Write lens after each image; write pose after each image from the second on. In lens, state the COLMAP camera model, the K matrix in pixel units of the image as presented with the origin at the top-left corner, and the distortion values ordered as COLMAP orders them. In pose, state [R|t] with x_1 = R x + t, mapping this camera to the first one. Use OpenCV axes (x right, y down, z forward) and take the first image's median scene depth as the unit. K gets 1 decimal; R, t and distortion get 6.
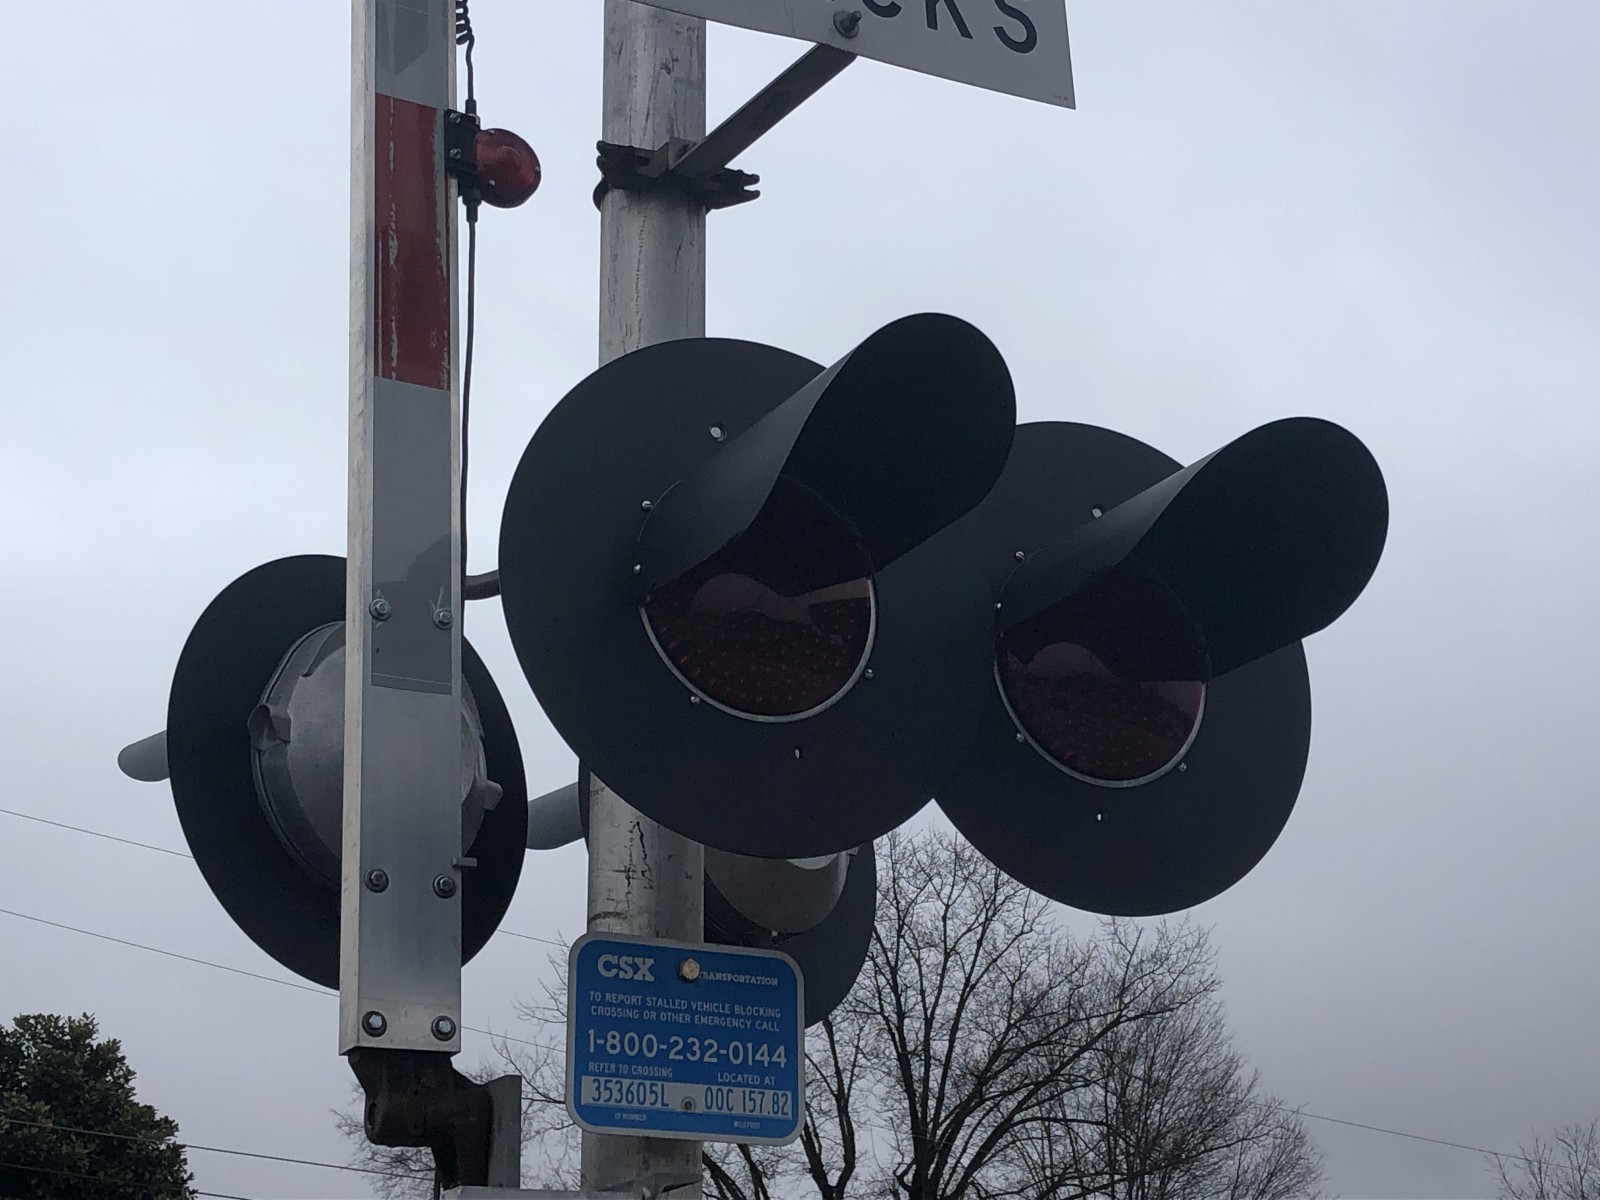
lens RADIAL K [[2609.7, 0, 784.4], [0, 2609.7, 588.6], [0, 0, 1]] dist [0.061445, 0.000000]
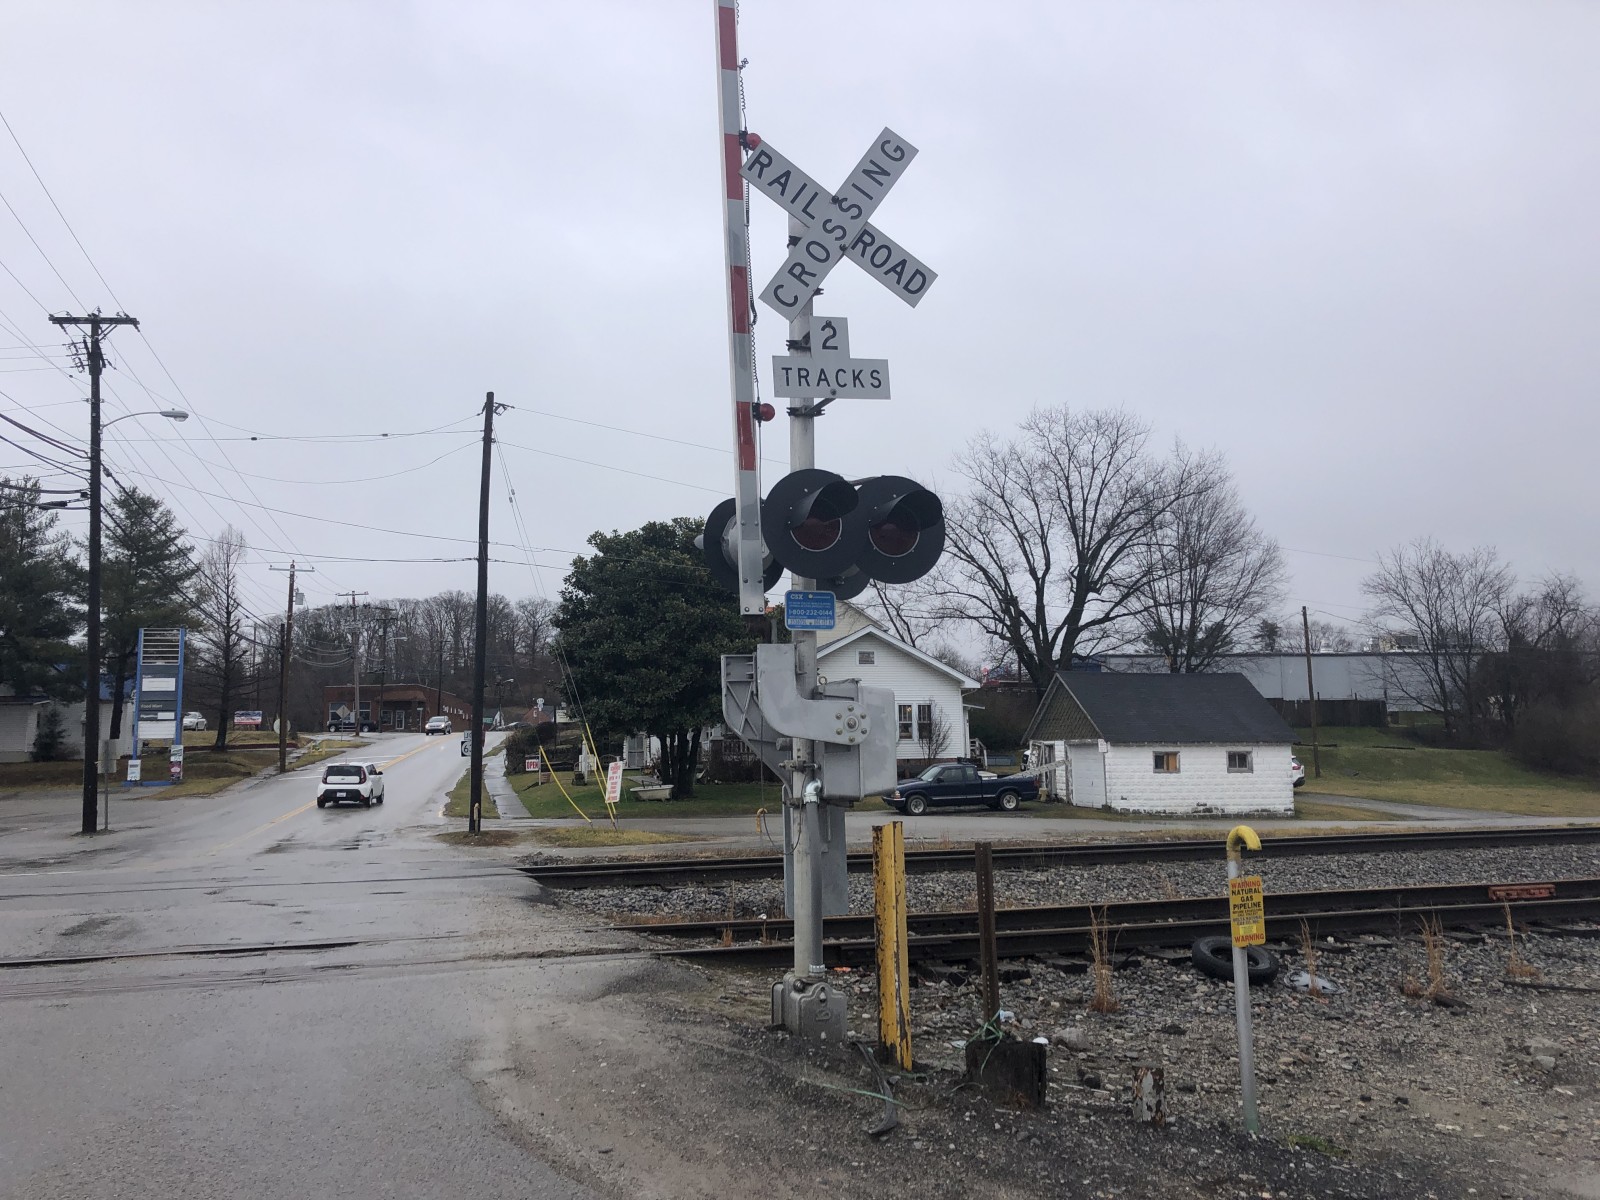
lens RADIAL K [[1285.6, 0, 792.4], [0, 1285.6, 584.4], [0, 0, 1]] dist [0.059527, -0.074254]
pose [[0.982021, -0.022503, -0.187423, 0.371787], [0.064820, 0.972696, 0.222848, -0.382662], [0.177291, -0.230990, 0.956667, -1.294830]]
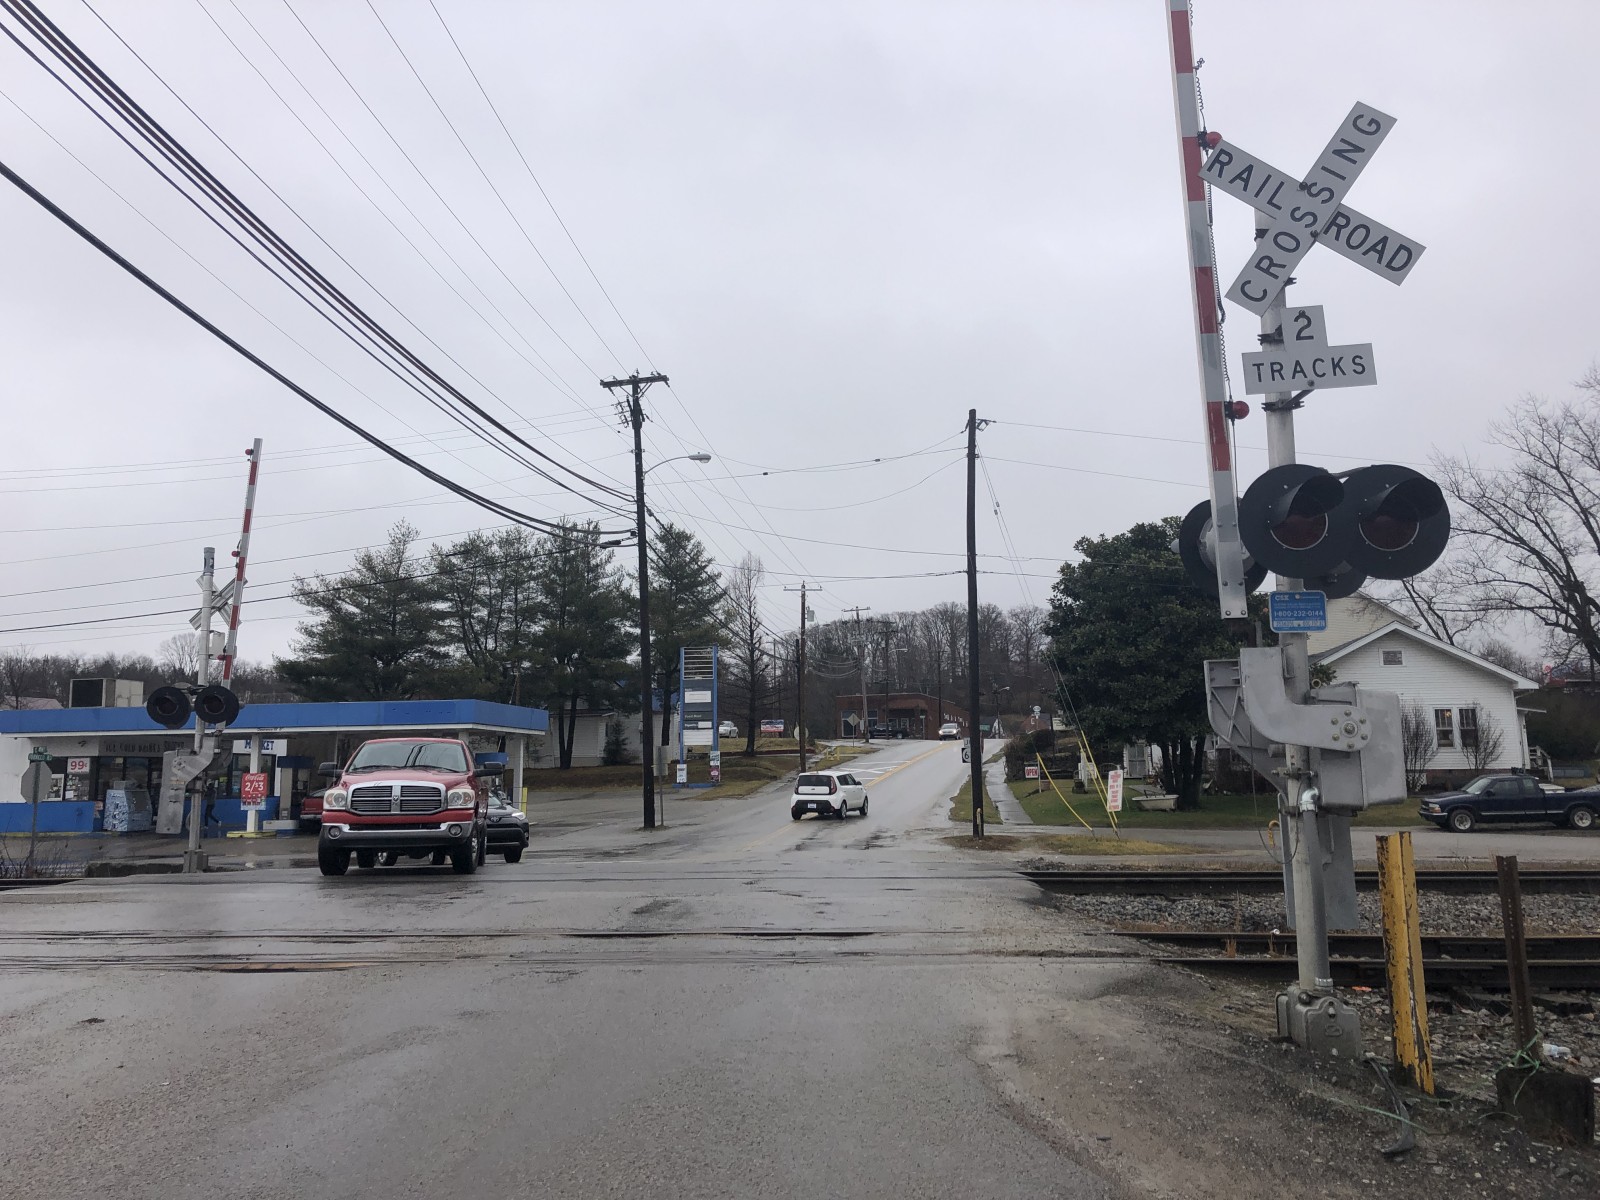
lens RADIAL K [[1285.6, 0, 800.2], [0, 1285.6, 566.2], [0, 0, 1]] dist [0.059527, -0.074254]
pose [[0.845075, -0.076319, -0.529172, 0.433467], [0.185758, 0.970012, 0.156753, -0.407735], [0.501340, -0.230766, 0.833910, -1.376844]]
